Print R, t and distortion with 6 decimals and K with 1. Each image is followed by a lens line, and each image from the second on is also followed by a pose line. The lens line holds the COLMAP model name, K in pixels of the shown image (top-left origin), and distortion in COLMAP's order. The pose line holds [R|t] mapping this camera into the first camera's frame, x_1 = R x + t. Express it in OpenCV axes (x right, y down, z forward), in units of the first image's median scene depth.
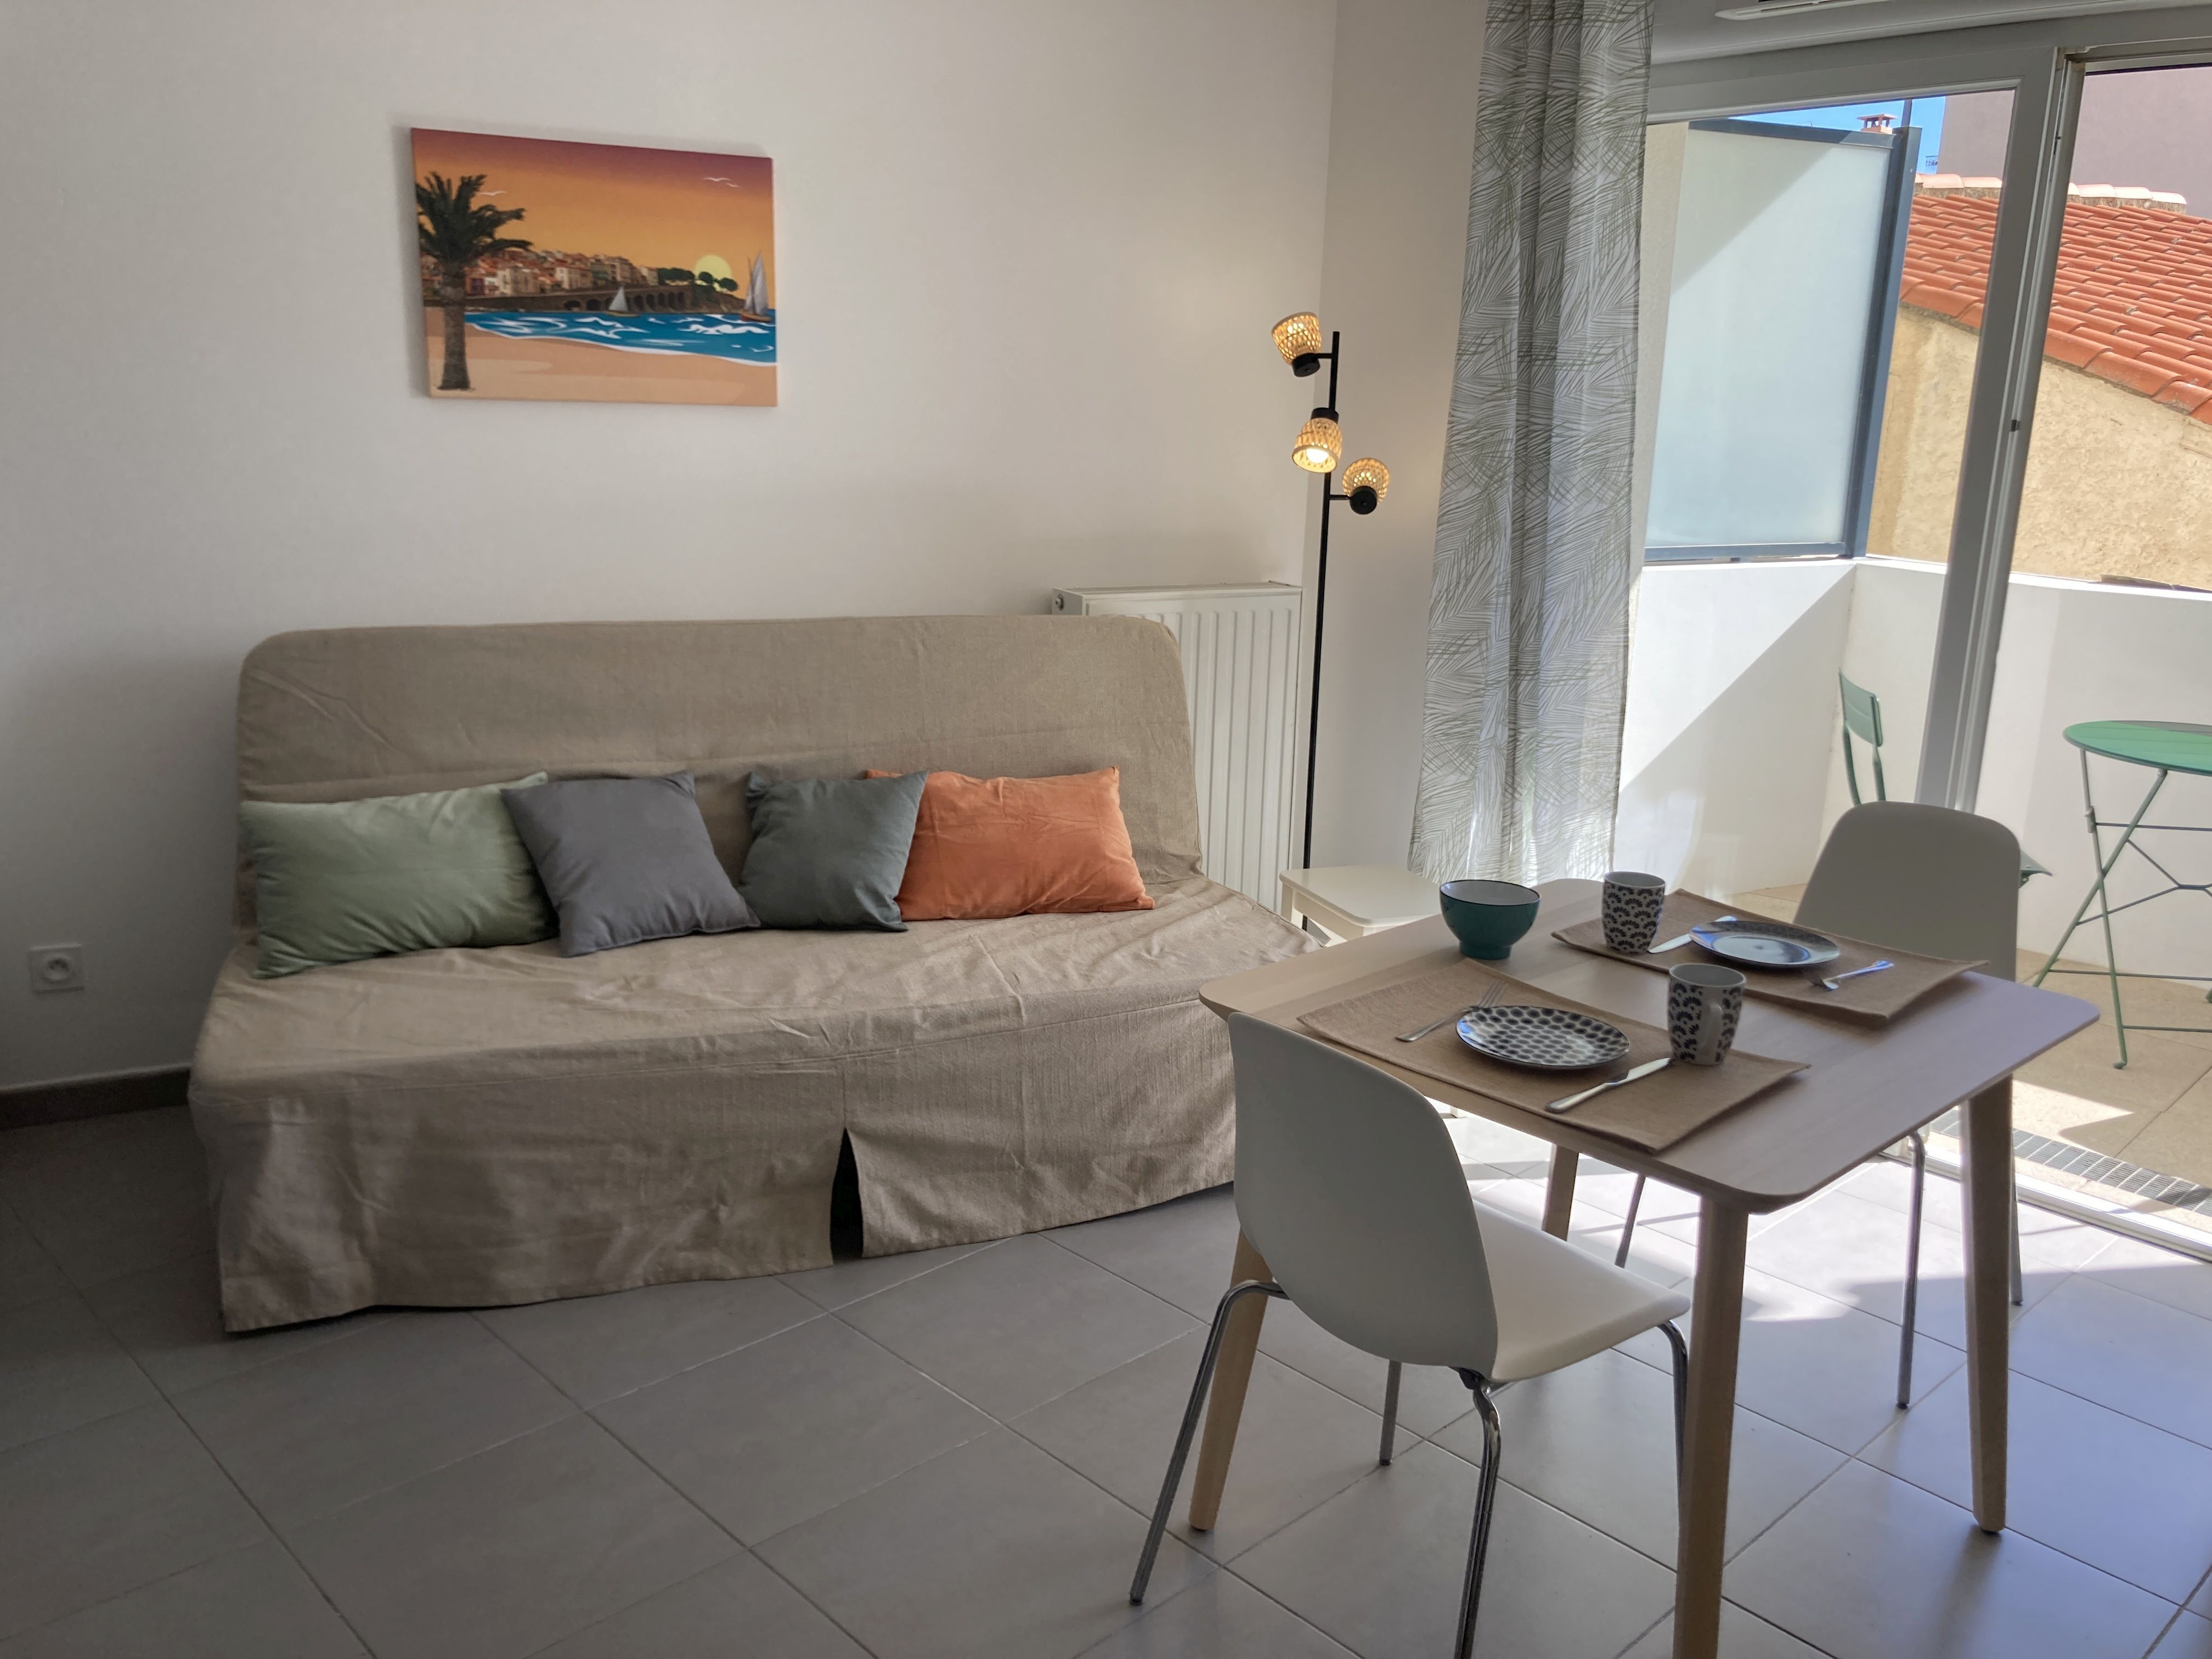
lens RADIAL K [[1819.8, 0, 1101.8], [0, 1819.8, 814.7], [0, 0, 1]] dist [0.065905, -0.066602]
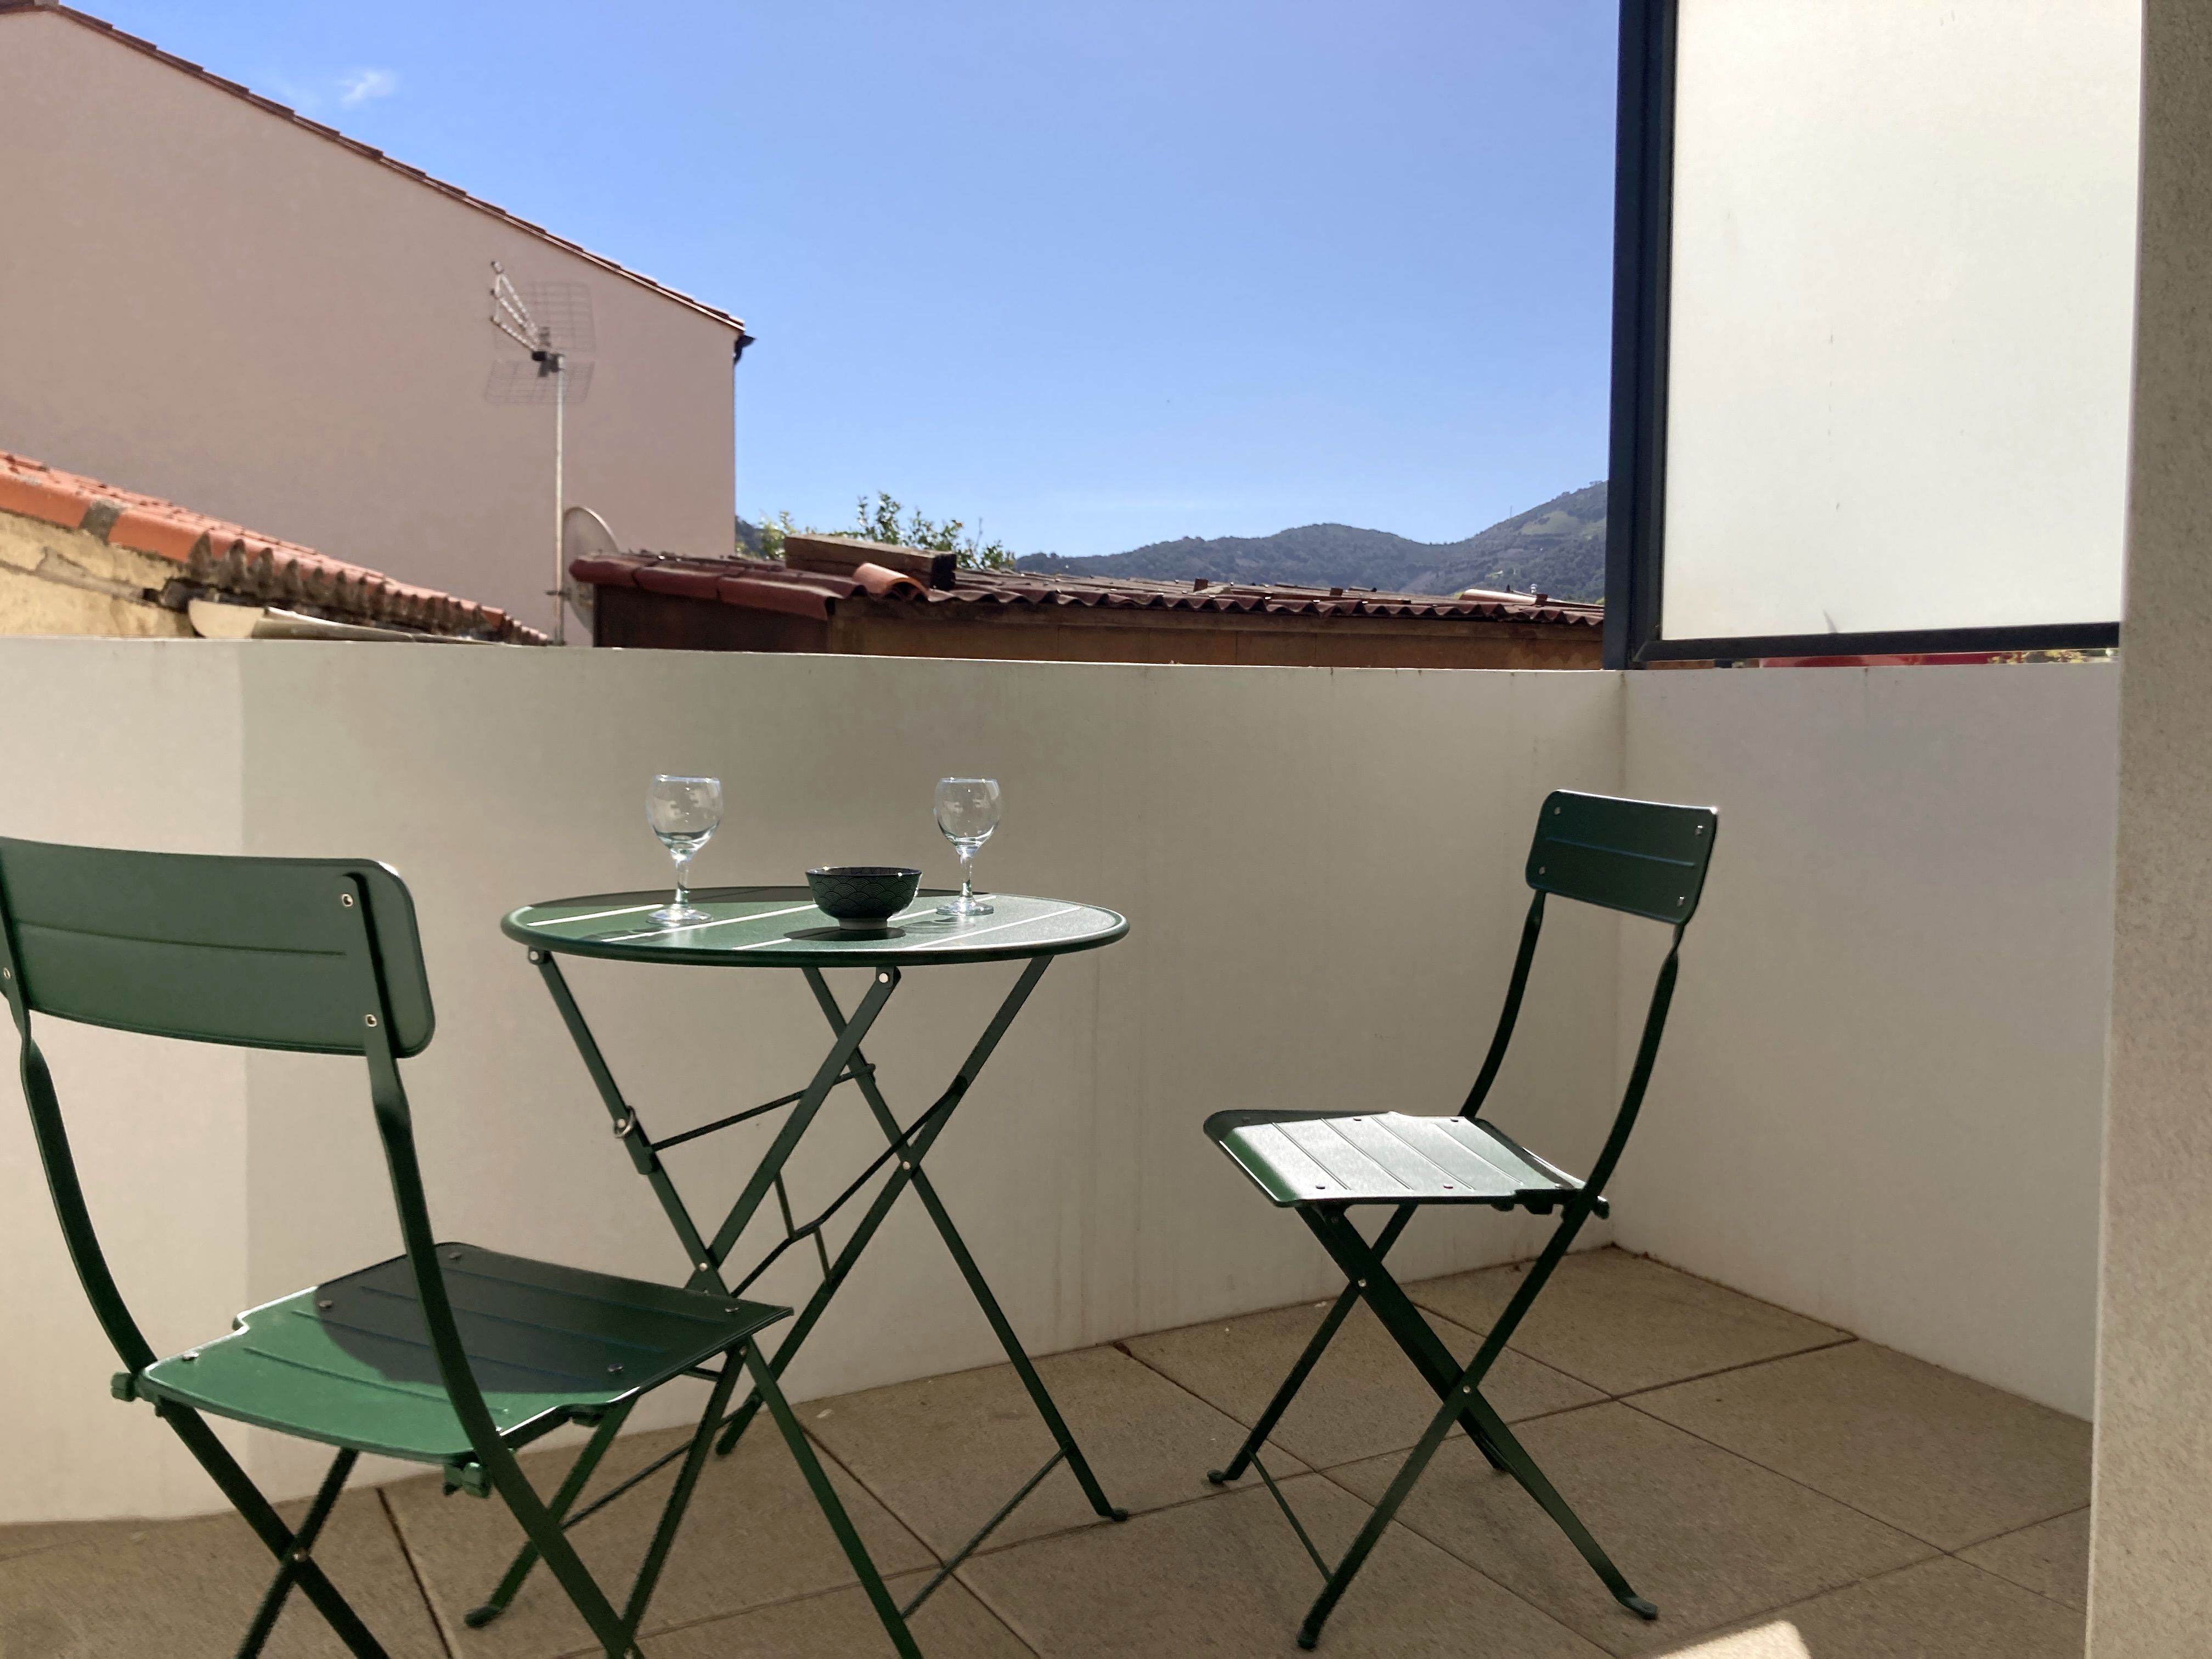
lens RADIAL K [[1811.8, 0, 1078.2], [0, 1811.8, 819.6], [0, 0, 1]] dist [0.065529, -0.012854]
pose [[0.296231, -0.081652, 0.951620, 0.205382], [0.226244, 0.973982, 0.013143, -0.054418], [-0.927934, 0.211405, 0.306997, 0.845165]]
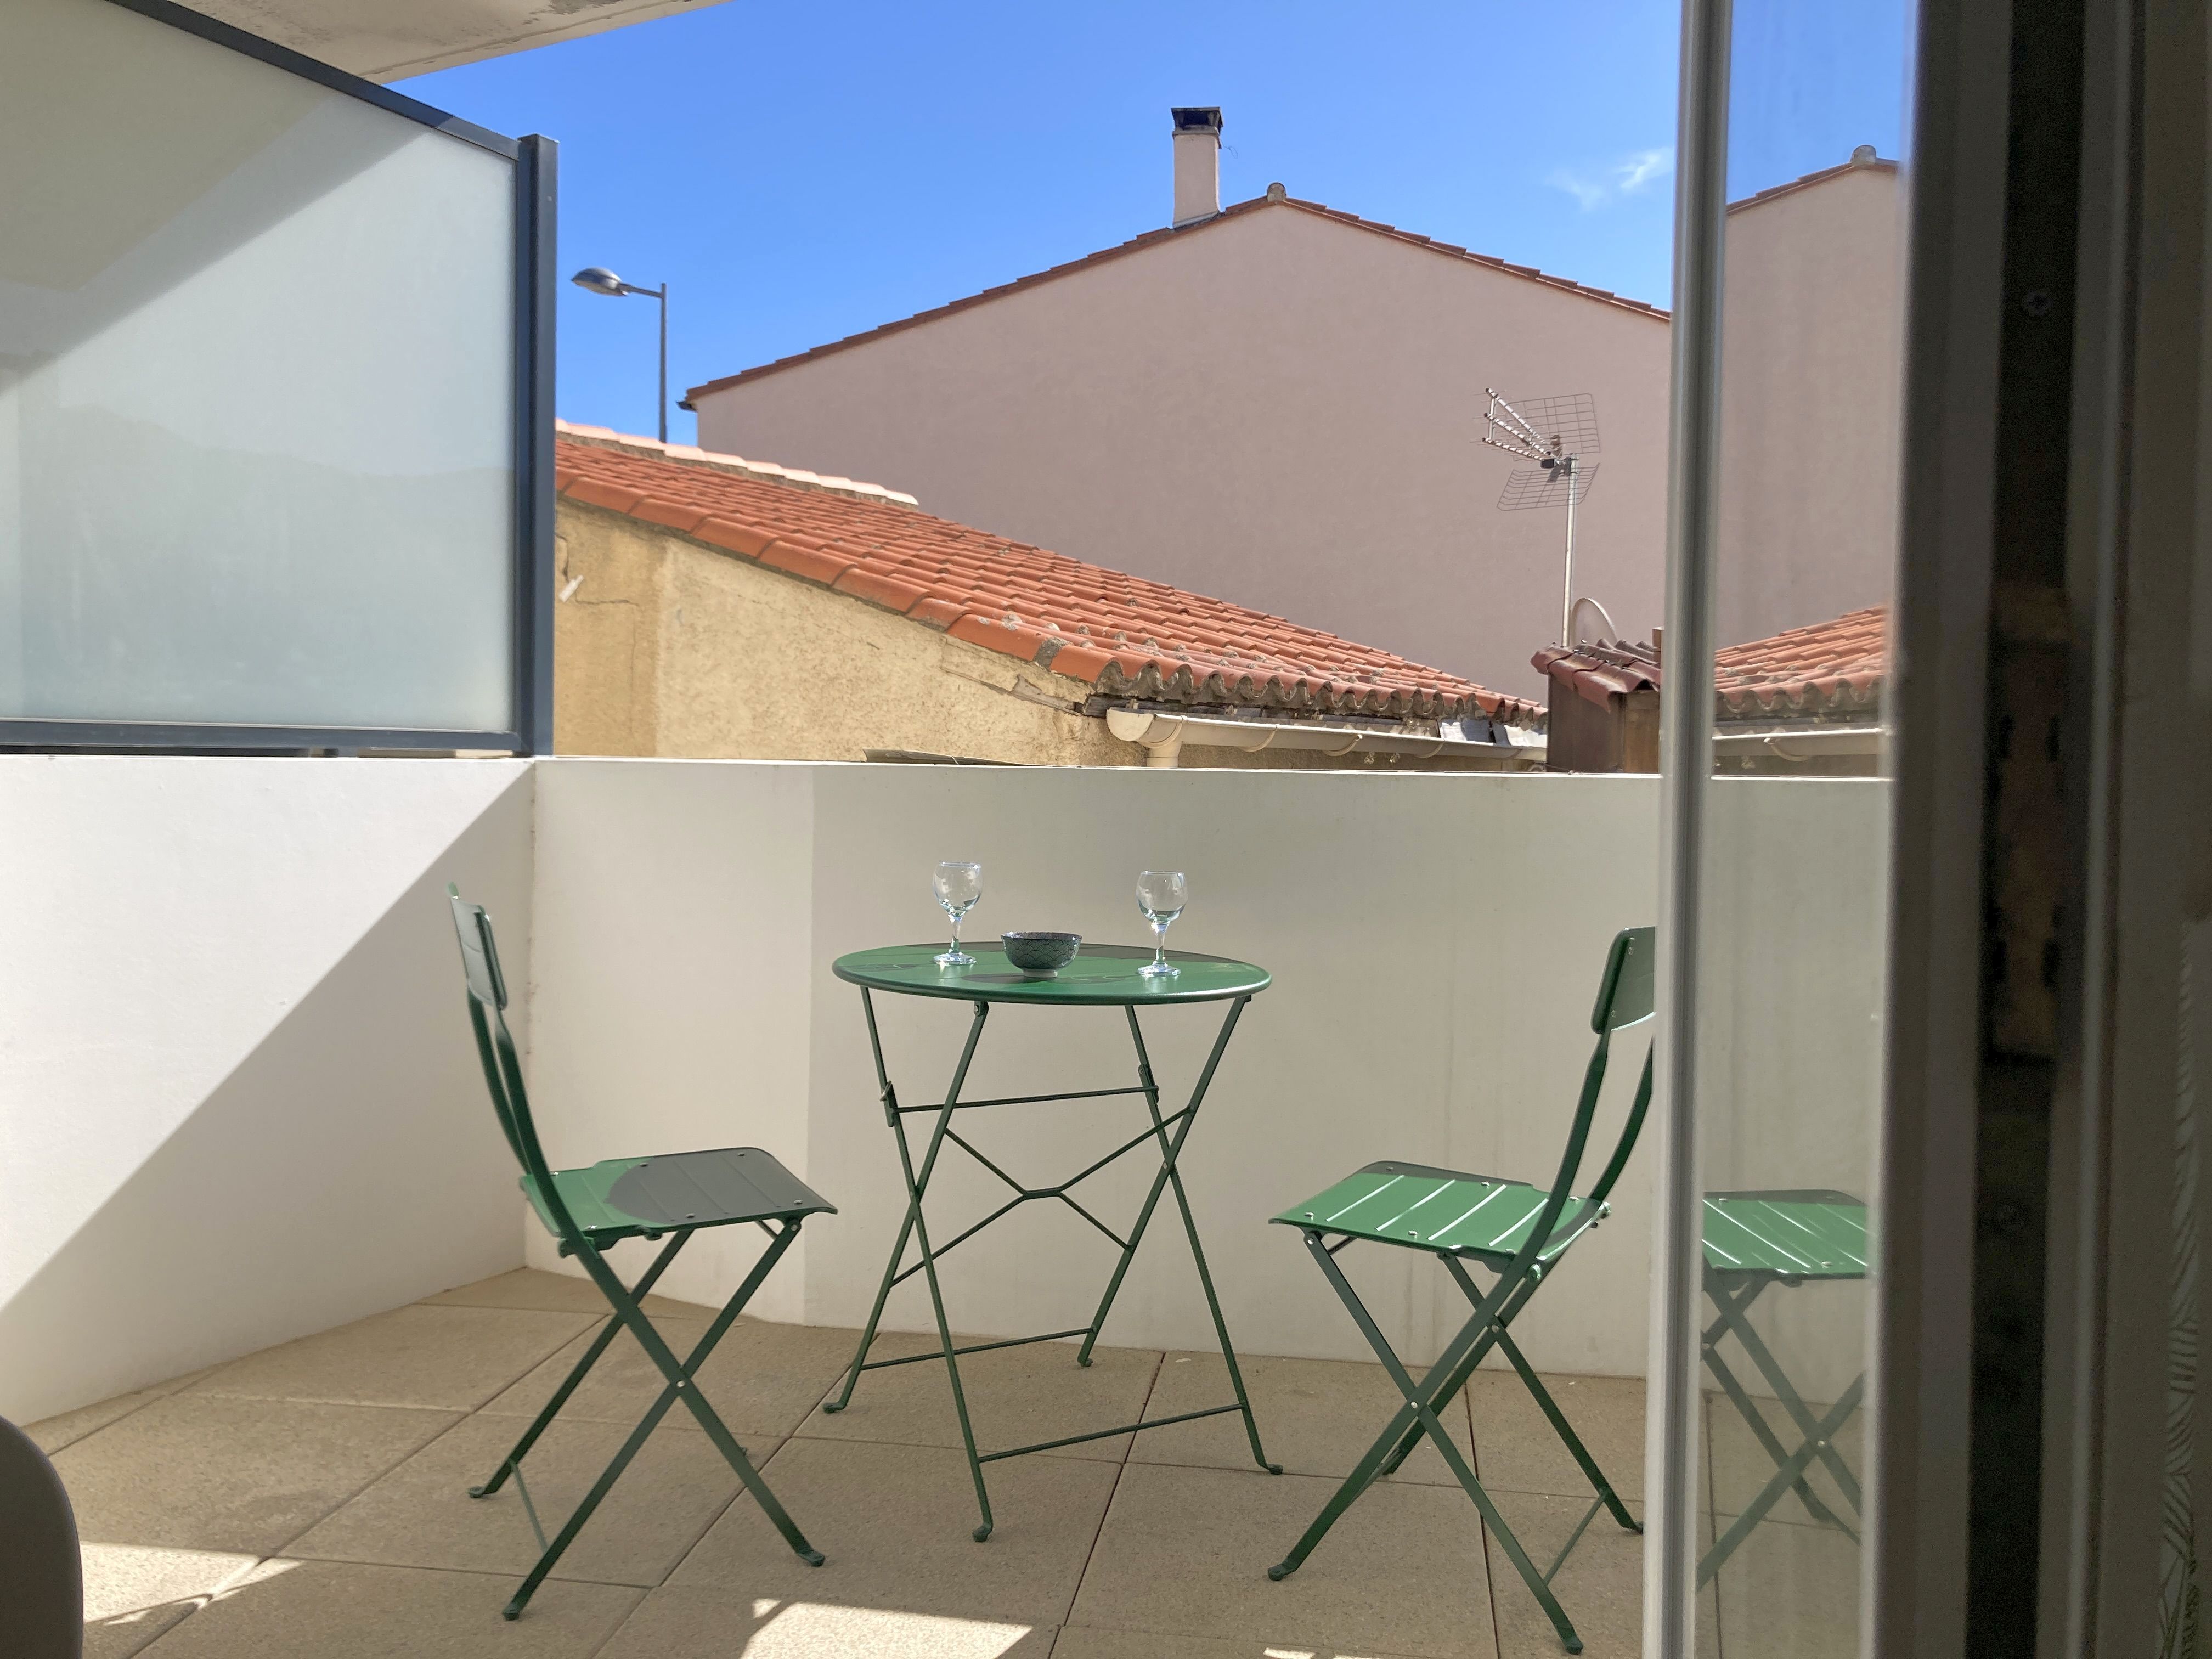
lens RADIAL K [[1811.8, 0, 1078.2], [0, 1811.8, 819.6], [0, 0, 1]] dist [0.065529, -0.012854]
pose [[0.829067, -0.033326, 0.558156, 0.280373], [0.139394, 0.979024, -0.148597, 0.008955], [-0.541496, 0.201000, 0.816322, 0.500201]]
